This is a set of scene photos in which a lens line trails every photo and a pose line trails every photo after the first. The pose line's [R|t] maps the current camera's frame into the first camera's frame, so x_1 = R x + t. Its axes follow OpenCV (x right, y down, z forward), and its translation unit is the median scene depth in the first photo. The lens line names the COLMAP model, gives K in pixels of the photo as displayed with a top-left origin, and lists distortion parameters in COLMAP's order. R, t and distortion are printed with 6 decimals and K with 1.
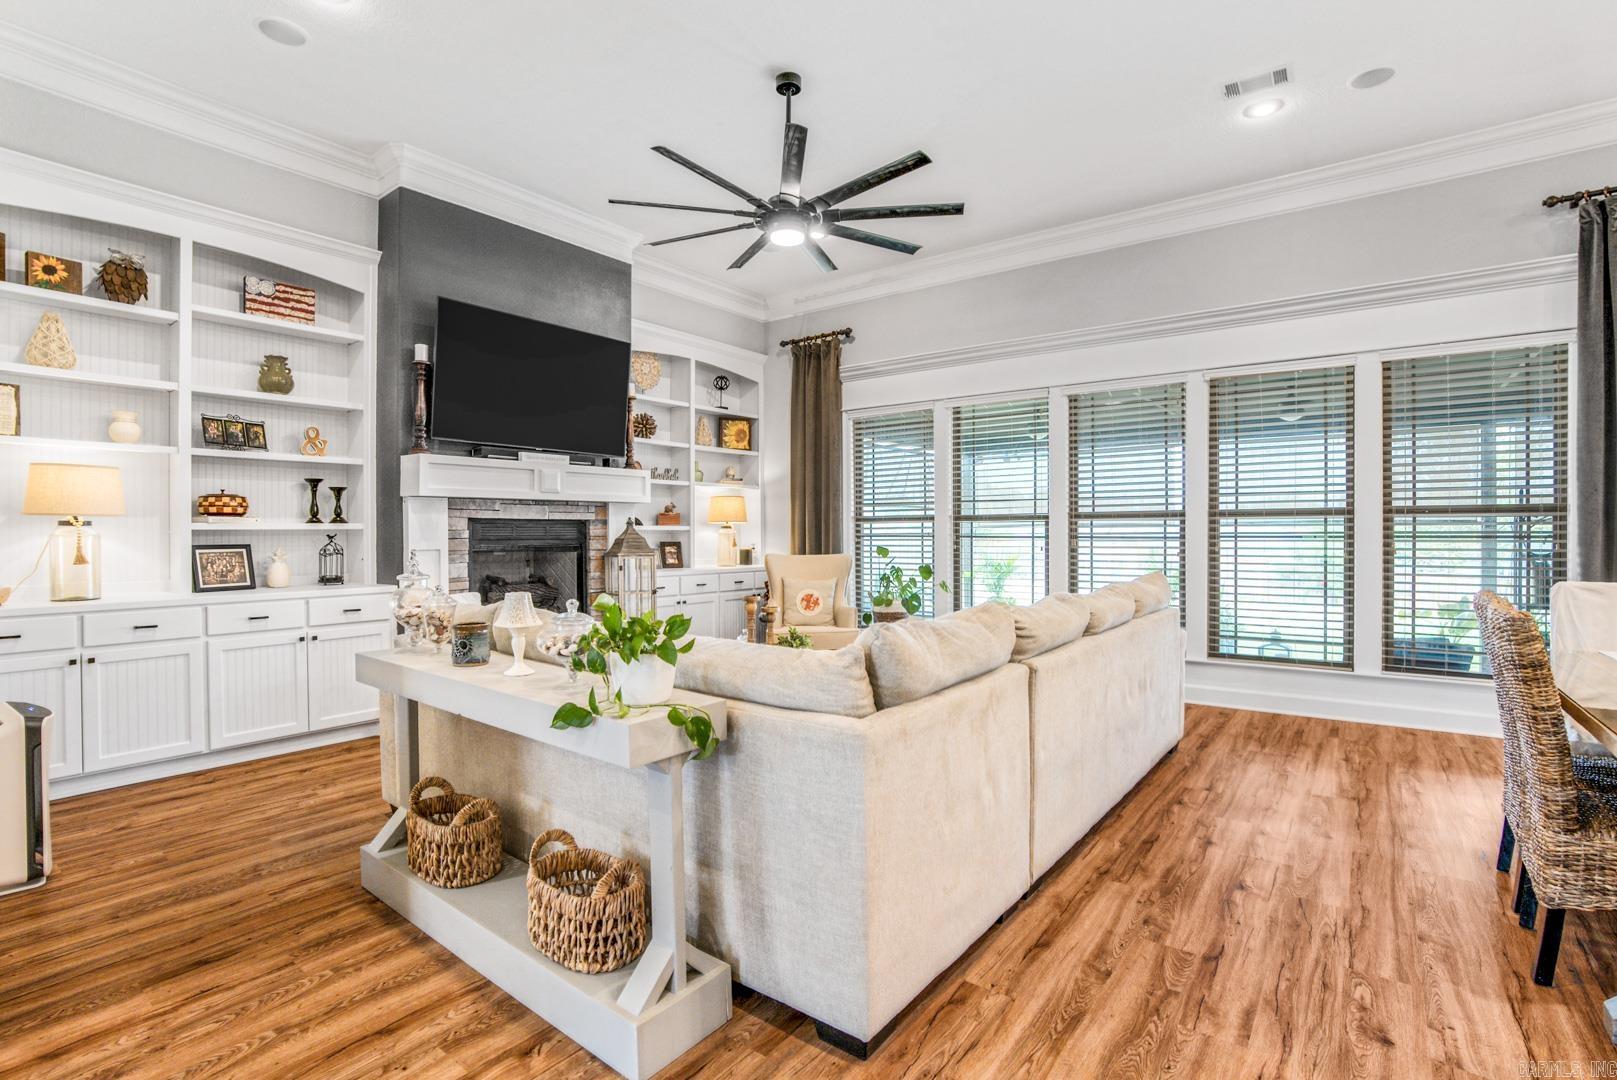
lens RADIAL K [[760.9, 0, 805.1], [0, 760.9, 538.8], [0, 0, 1]] dist [-0.050552, 0.017218]
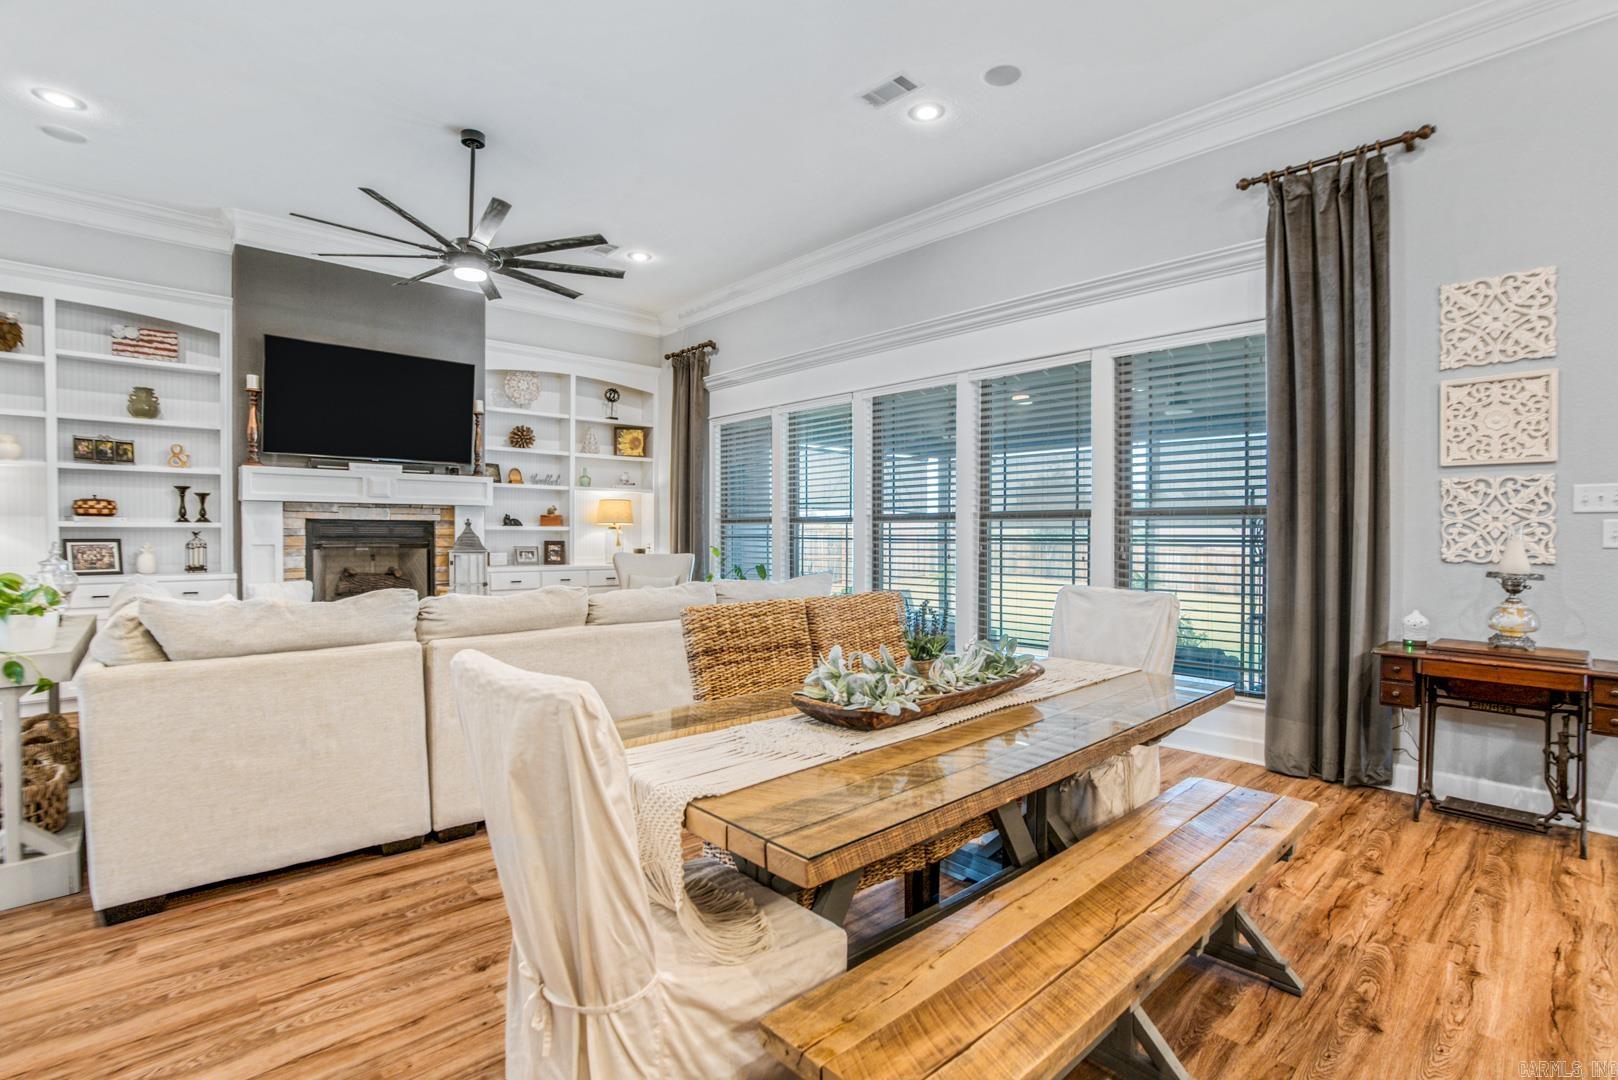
lens RADIAL K [[761.4, 0, 823.1], [0, 761.4, 544.4], [0, 0, 1]] dist [-0.050552, 0.017218]
pose [[0.986649, 0.008378, -0.162647, 0.563246], [-0.007929, 0.999963, 0.003408, 0.002848], [0.162670, -0.002073, 0.986678, -0.026499]]
